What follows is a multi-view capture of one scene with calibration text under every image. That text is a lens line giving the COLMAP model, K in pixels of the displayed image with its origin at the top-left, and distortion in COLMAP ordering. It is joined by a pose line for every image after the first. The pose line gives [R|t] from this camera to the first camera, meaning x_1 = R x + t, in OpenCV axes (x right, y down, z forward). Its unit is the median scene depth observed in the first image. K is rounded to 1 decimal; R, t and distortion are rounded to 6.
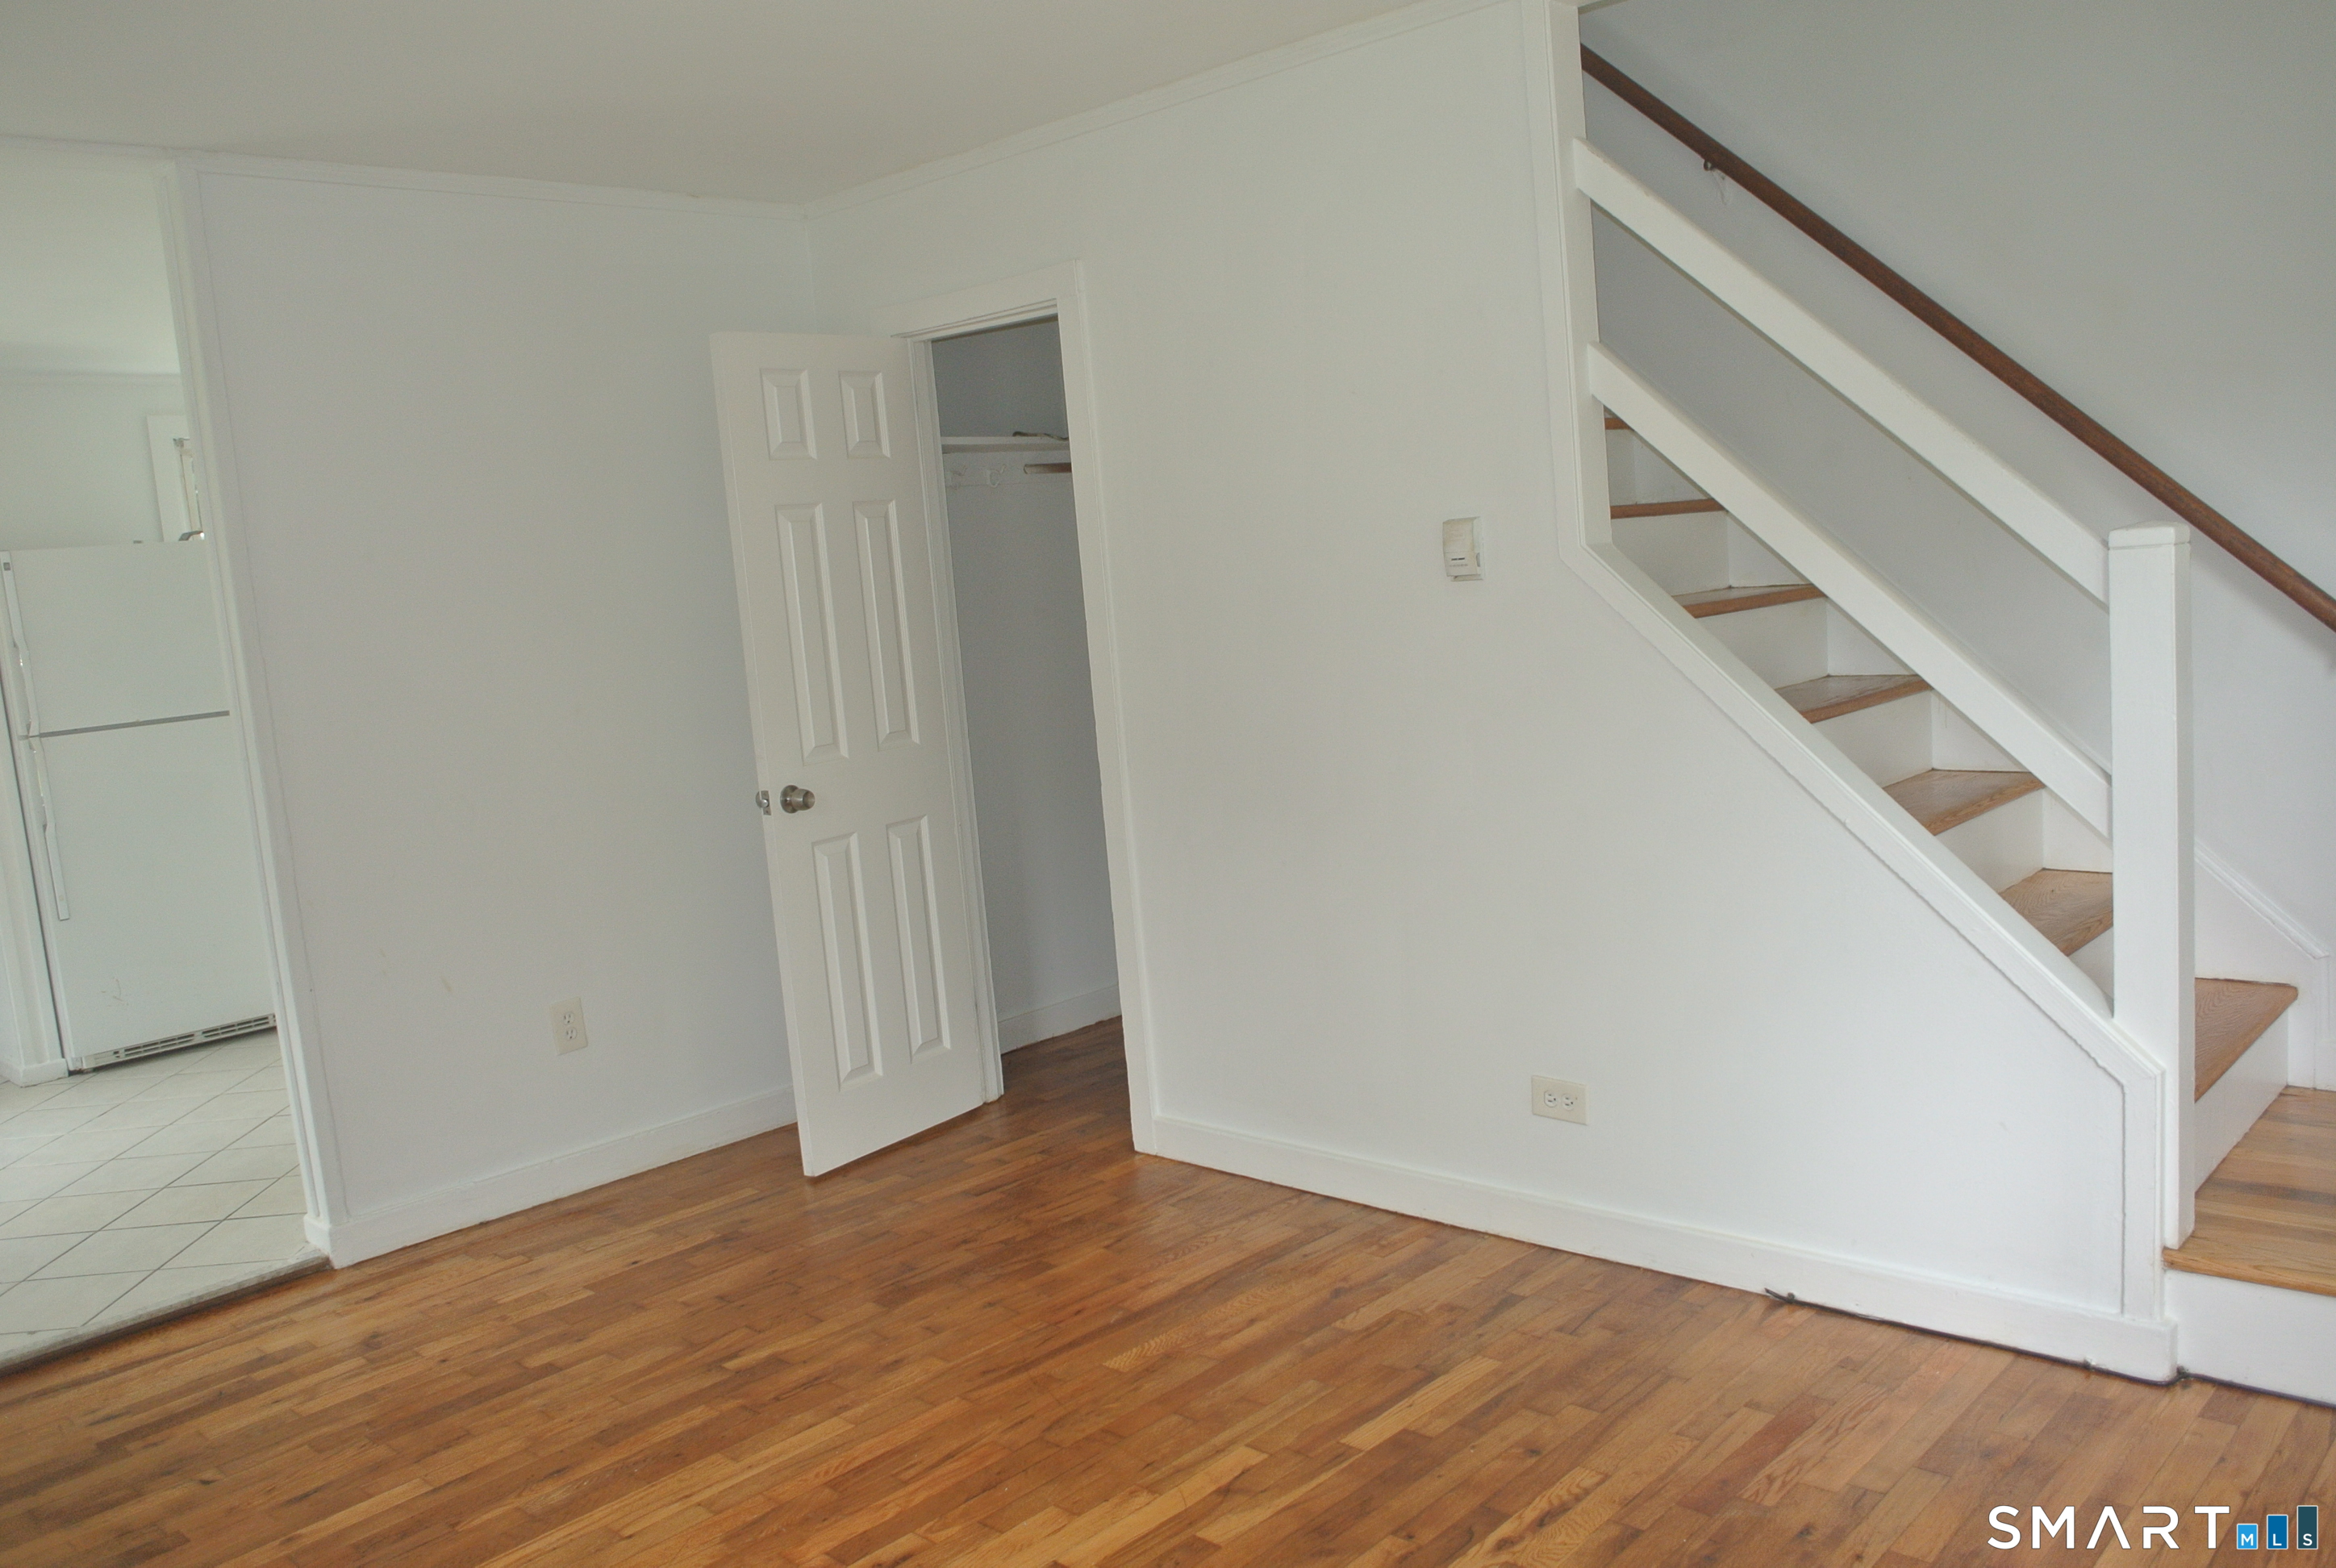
lens RADIAL K [[1825.6, 0, 1156.6], [0, 1825.6, 781.6], [0, 0, 1]] dist [-0.079386, 0.053253]
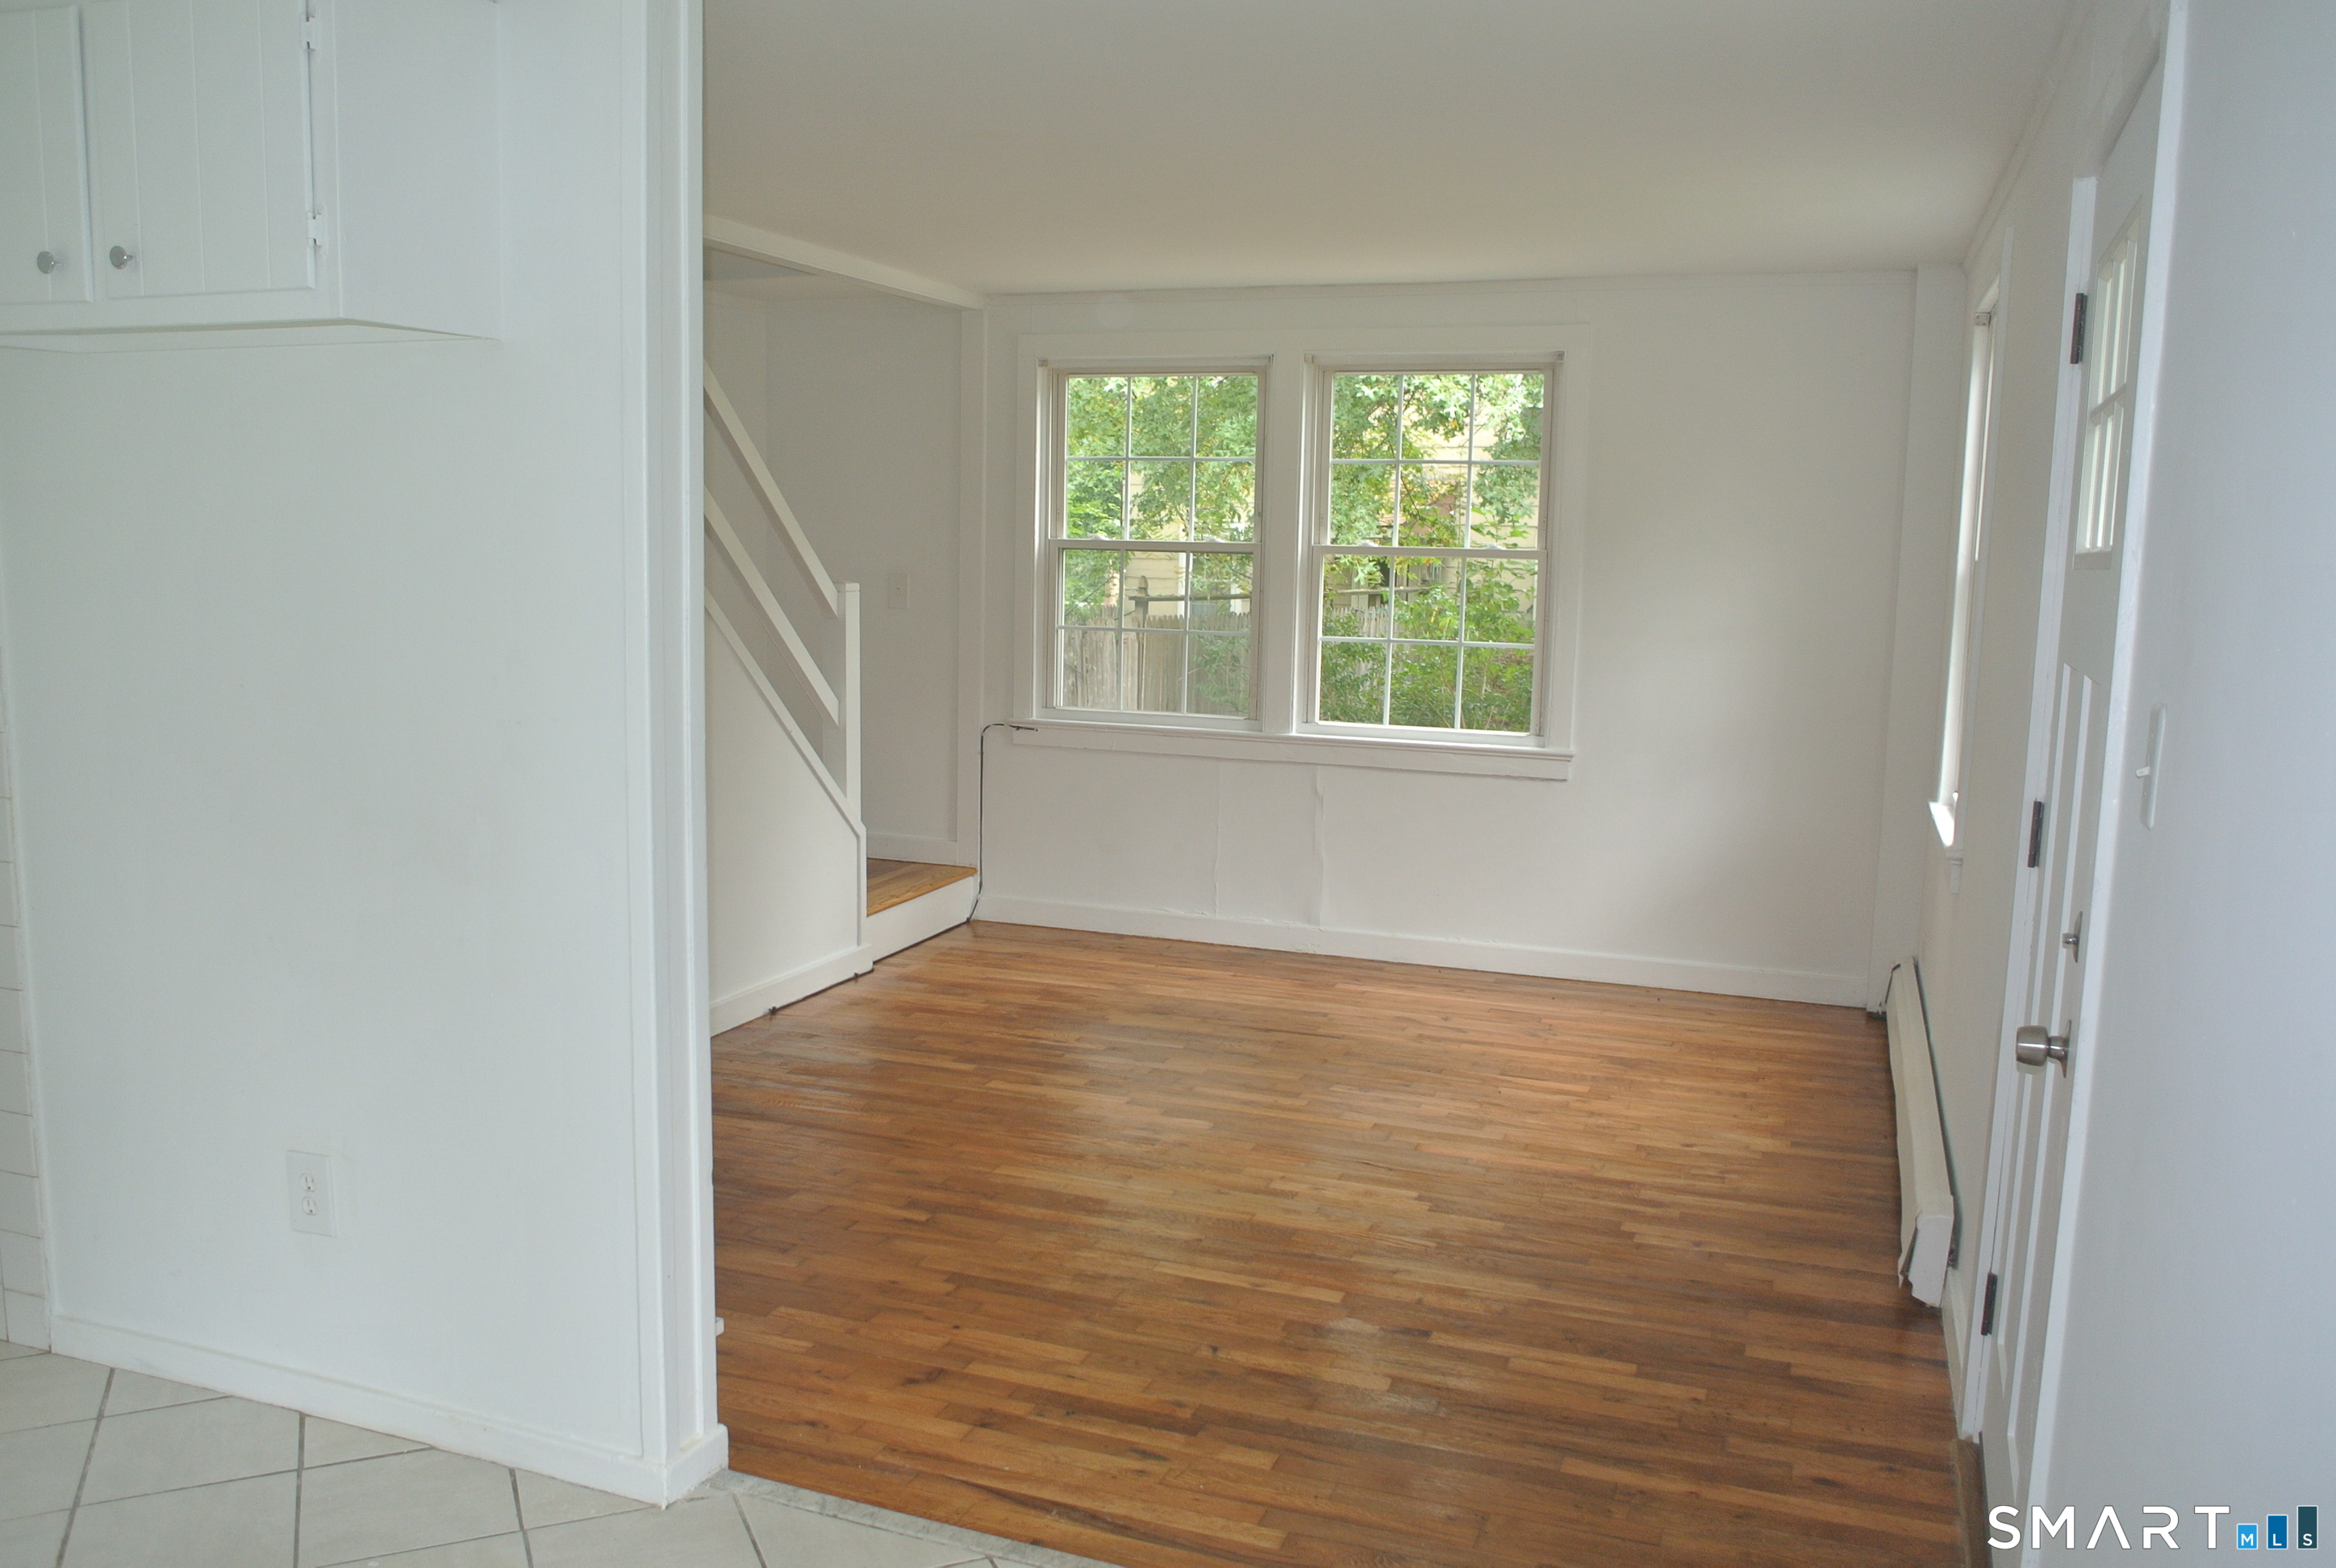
lens RADIAL K [[1825.6, 0, 1166.6], [0, 1825.6, 784.8], [0, 0, 1]] dist [-0.079386, 0.053253]
pose [[-0.395912, -0.043303, 0.917267, -1.333958], [0.123954, 0.987225, 0.100107, -0.055729], [-0.909884, 0.153332, -0.385486, 1.224943]]
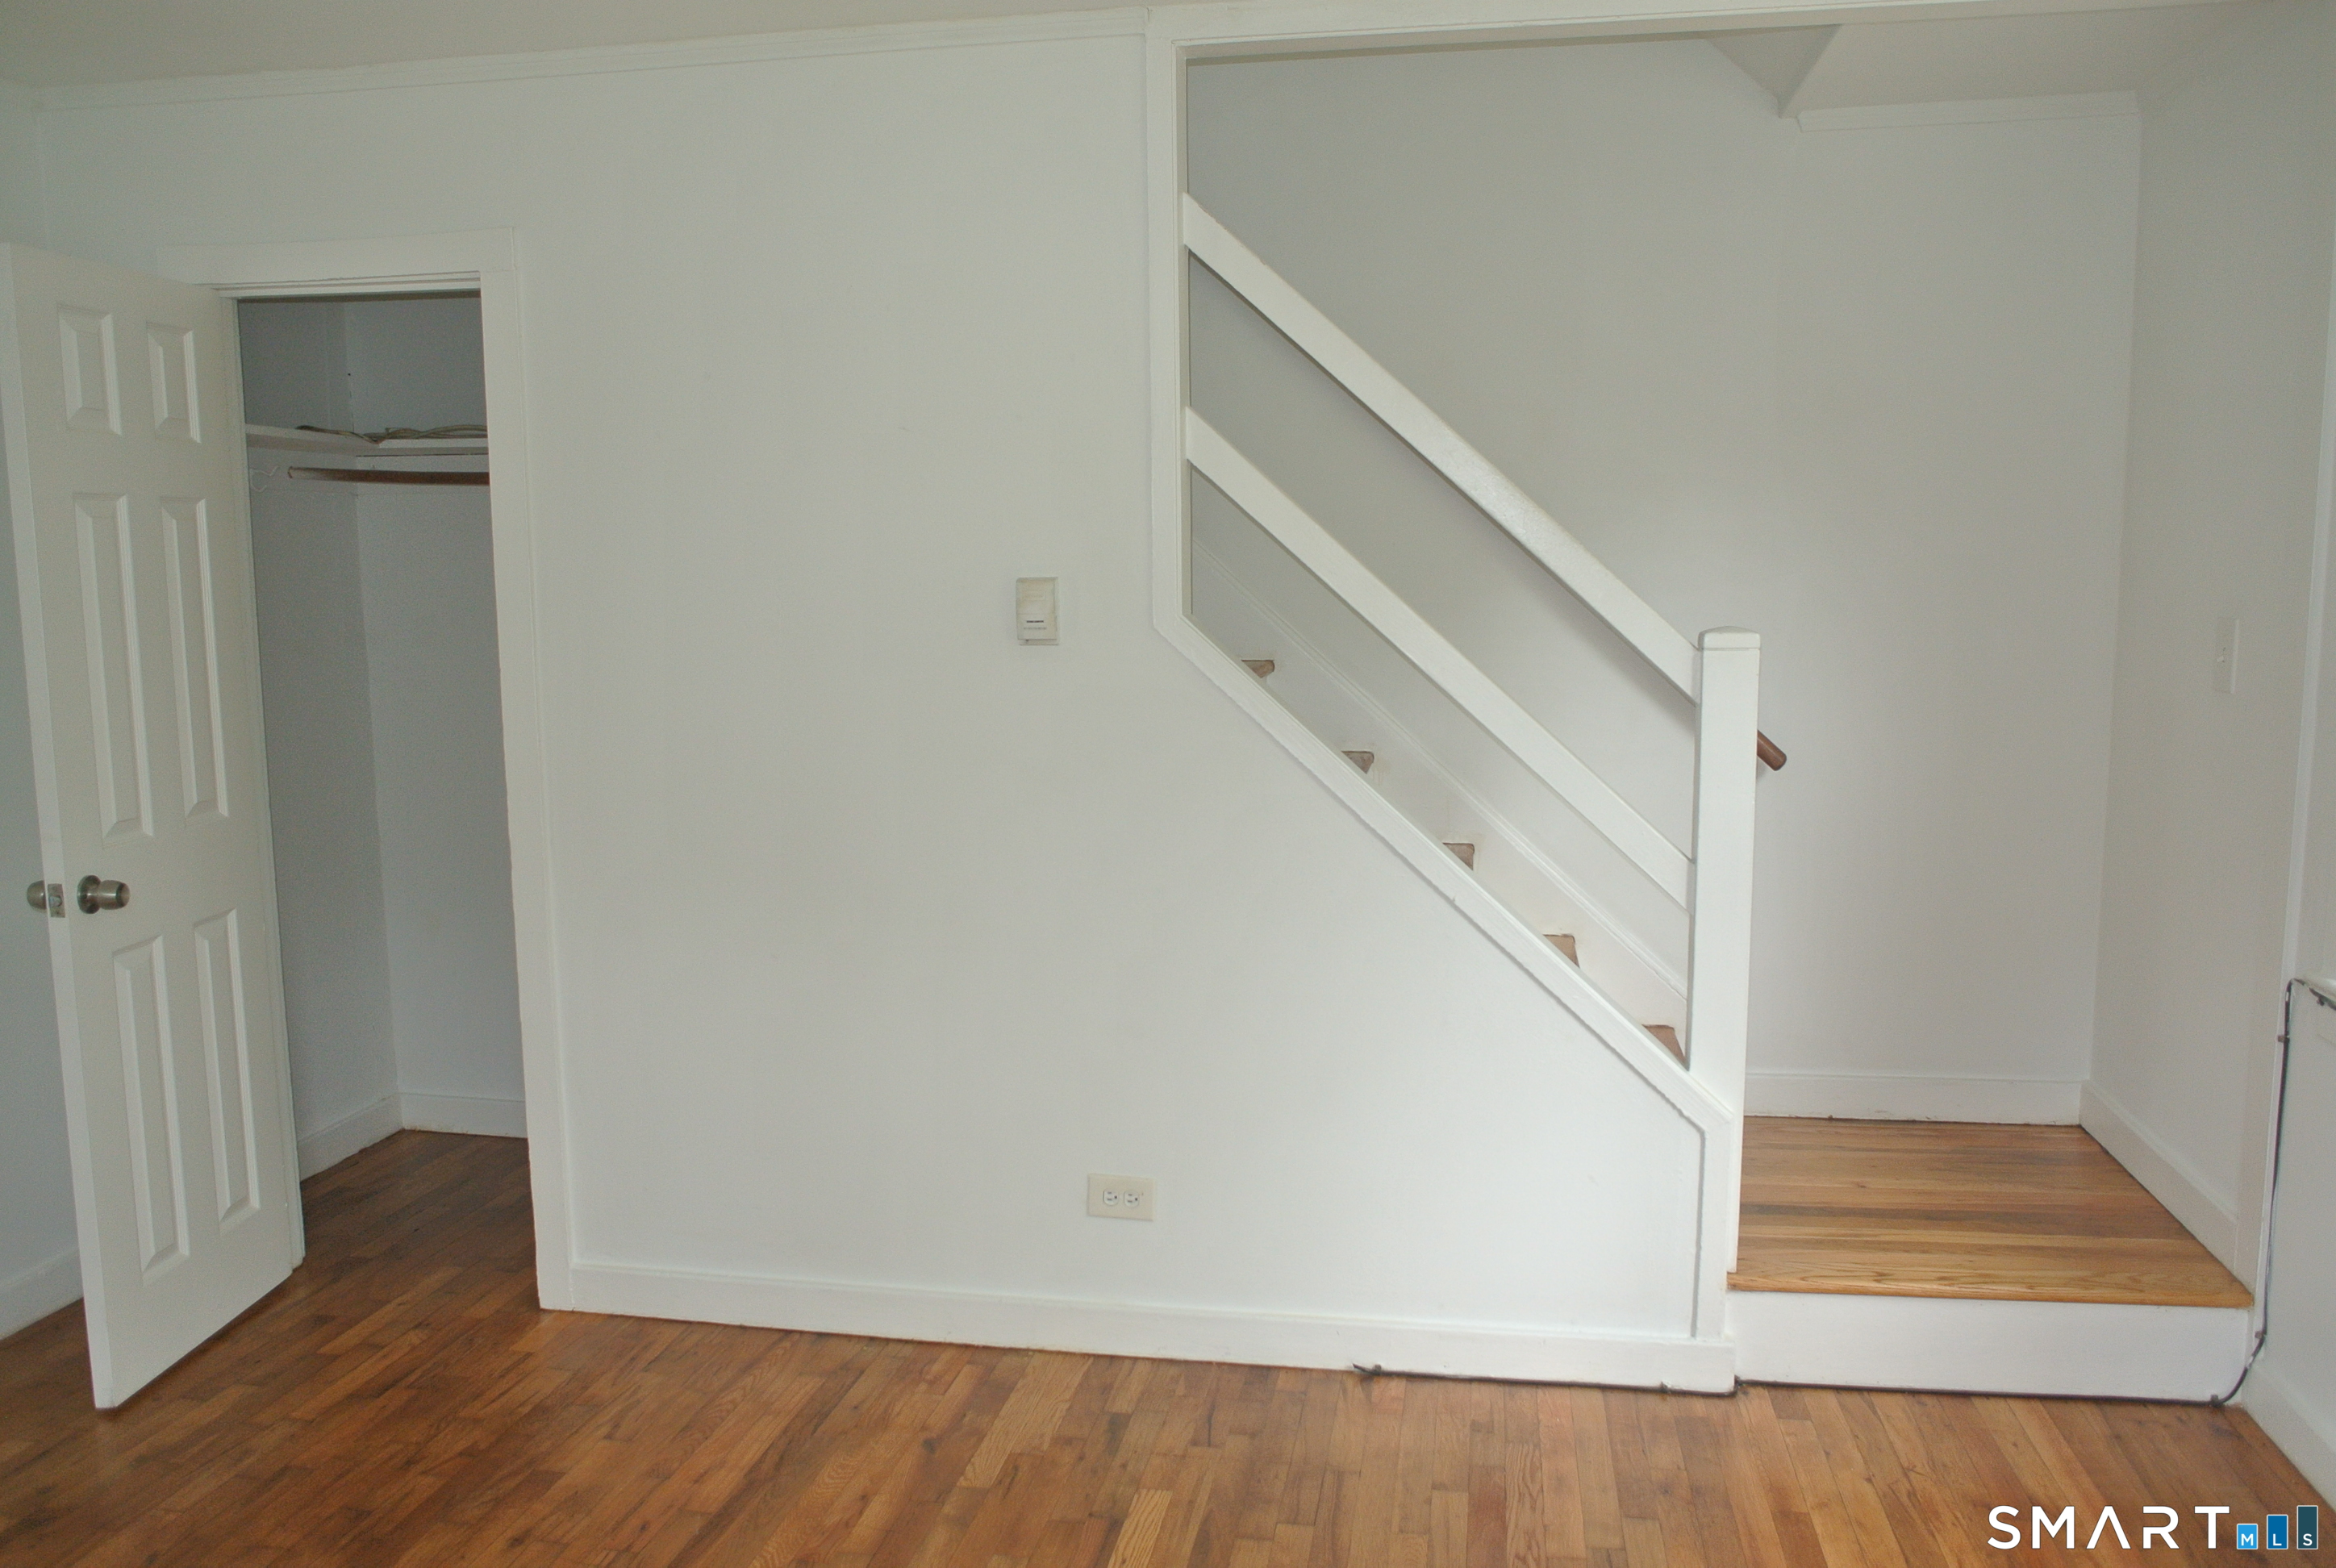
lens RADIAL K [[1825.6, 0, 1162.7], [0, 1825.6, 789.5], [0, 0, 1]] dist [-0.079386, 0.053253]
pose [[0.833465, 0.005565, 0.552545, -0.294011], [0.007988, 0.999723, -0.022118, -0.016597], [-0.552515, 0.022848, 0.833190, 0.199619]]
